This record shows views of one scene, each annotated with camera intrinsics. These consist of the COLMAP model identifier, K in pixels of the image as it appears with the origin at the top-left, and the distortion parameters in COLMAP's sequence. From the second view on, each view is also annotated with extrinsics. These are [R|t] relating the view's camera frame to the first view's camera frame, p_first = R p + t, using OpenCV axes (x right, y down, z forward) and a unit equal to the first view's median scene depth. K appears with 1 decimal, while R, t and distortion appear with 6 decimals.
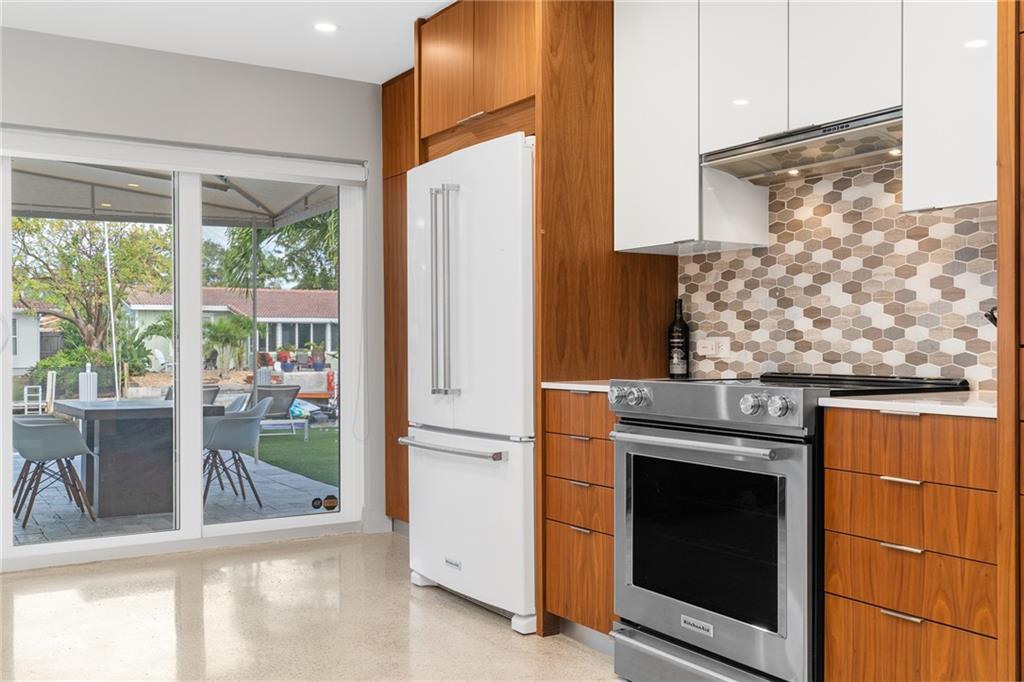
lens RADIAL K [[971.3, 0, 512.0], [0, 971.3, 342.9], [0, 0, 1]] dist [0.000792, 0.000000]
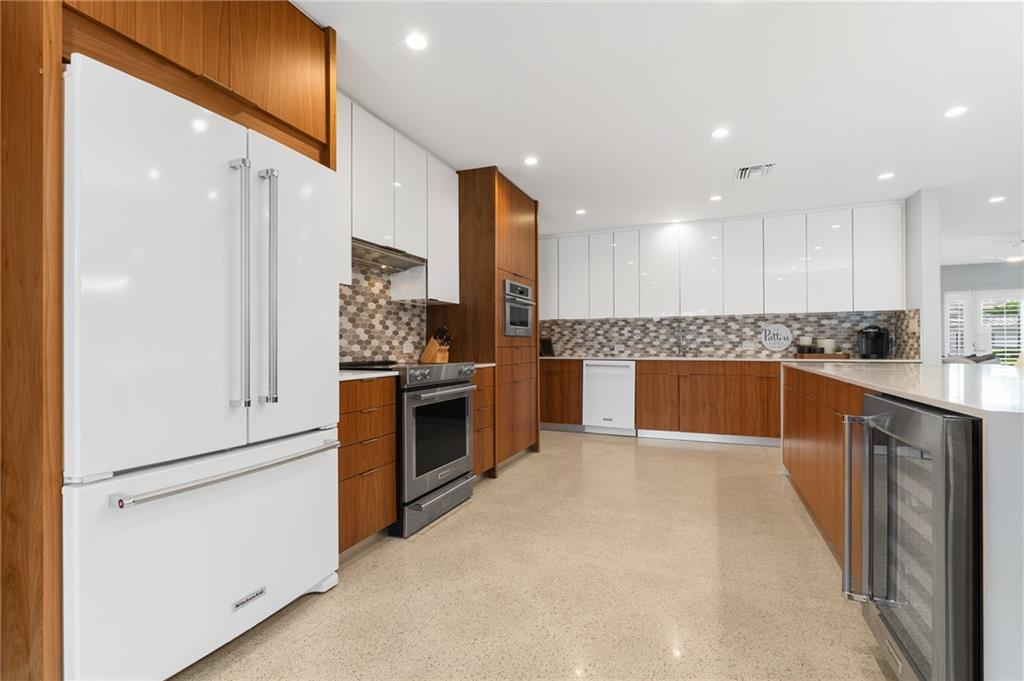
lens RADIAL K [[462.1, 0, 513.1], [0, 462.1, 344.6], [0, 0, 1]] dist [0.002574, 0.001353]
pose [[-0.574821, 0.006531, 0.818253, -0.671789], [0.002570, 0.999978, -0.006176, 0.002710], [-0.818275, -0.001447, -0.574825, 1.302367]]
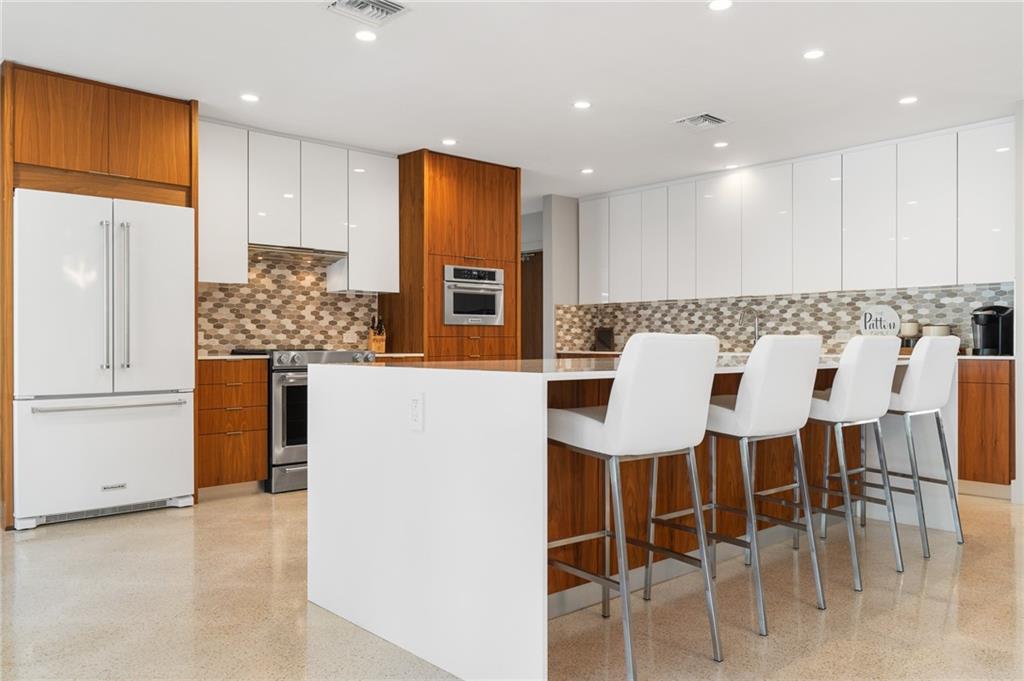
lens RADIAL K [[777.6, 0, 511.6], [0, 777.6, 344.4], [0, 0, 1]] dist [0.029578, -0.012646]
pose [[-0.178289, 0.001248, 0.983977, -1.615472], [-0.001492, 0.999998, -0.001539, 0.023533], [-0.983977, -0.001742, -0.178286, 0.785979]]
